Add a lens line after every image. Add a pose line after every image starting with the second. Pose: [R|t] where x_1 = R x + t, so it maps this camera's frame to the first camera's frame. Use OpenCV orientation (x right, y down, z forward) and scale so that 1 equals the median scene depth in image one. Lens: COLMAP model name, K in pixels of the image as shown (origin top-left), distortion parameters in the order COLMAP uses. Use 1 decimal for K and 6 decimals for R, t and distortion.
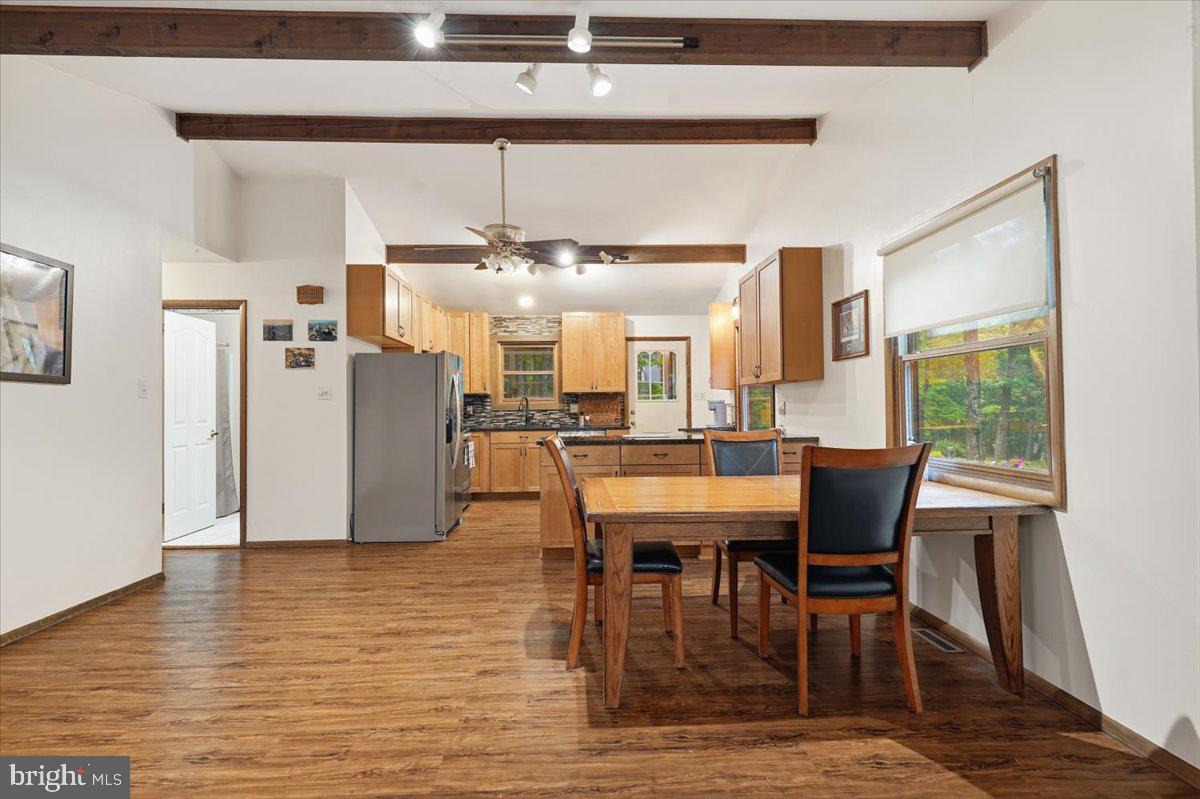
lens RADIAL K [[557.6, 0, 600.4], [0, 557.6, 396.5], [0, 0, 1]] dist [-0.004190, -0.000745]
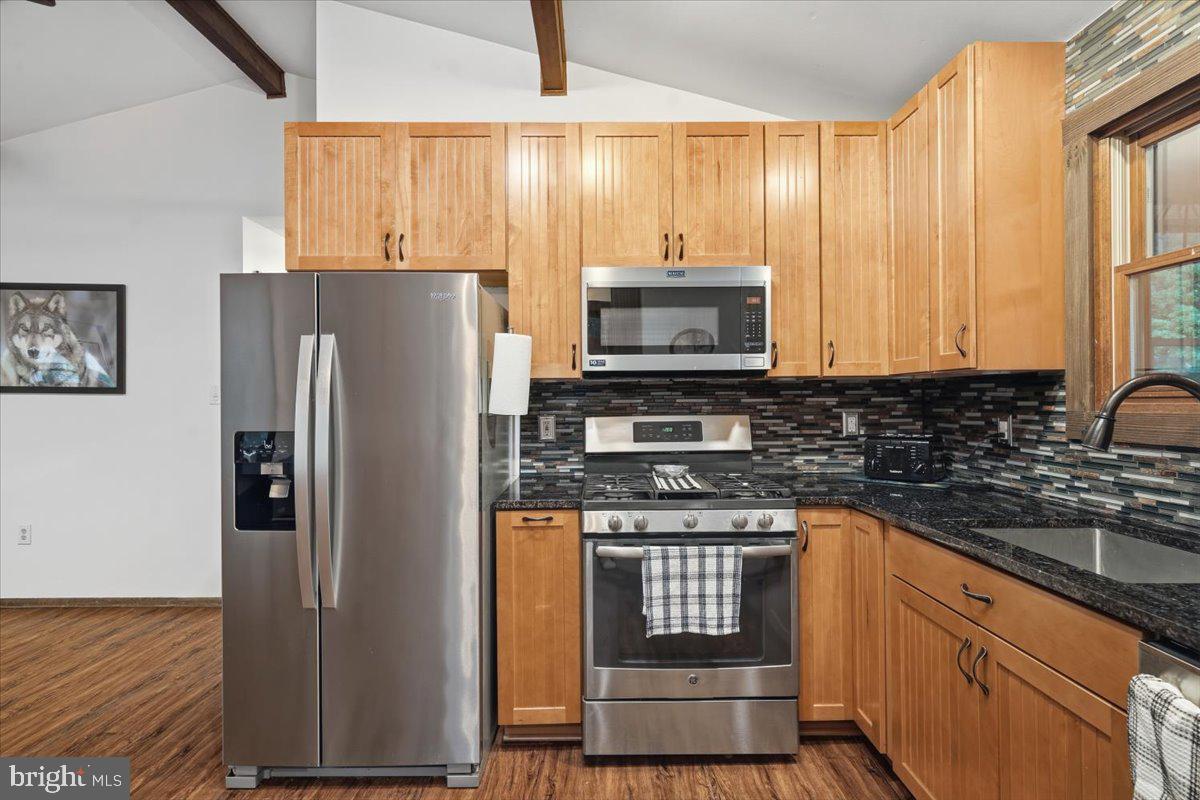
lens RADIAL K [[557.6, 0, 602.3], [0, 557.6, 397.9], [0, 0, 1]] dist [-0.004190, -0.000745]
pose [[-0.029795, 0.001103, -0.999555, 0.047285], [0.024181, 0.999708, 0.000382, 0.003118], [0.999264, -0.024159, -0.029813, 0.810914]]
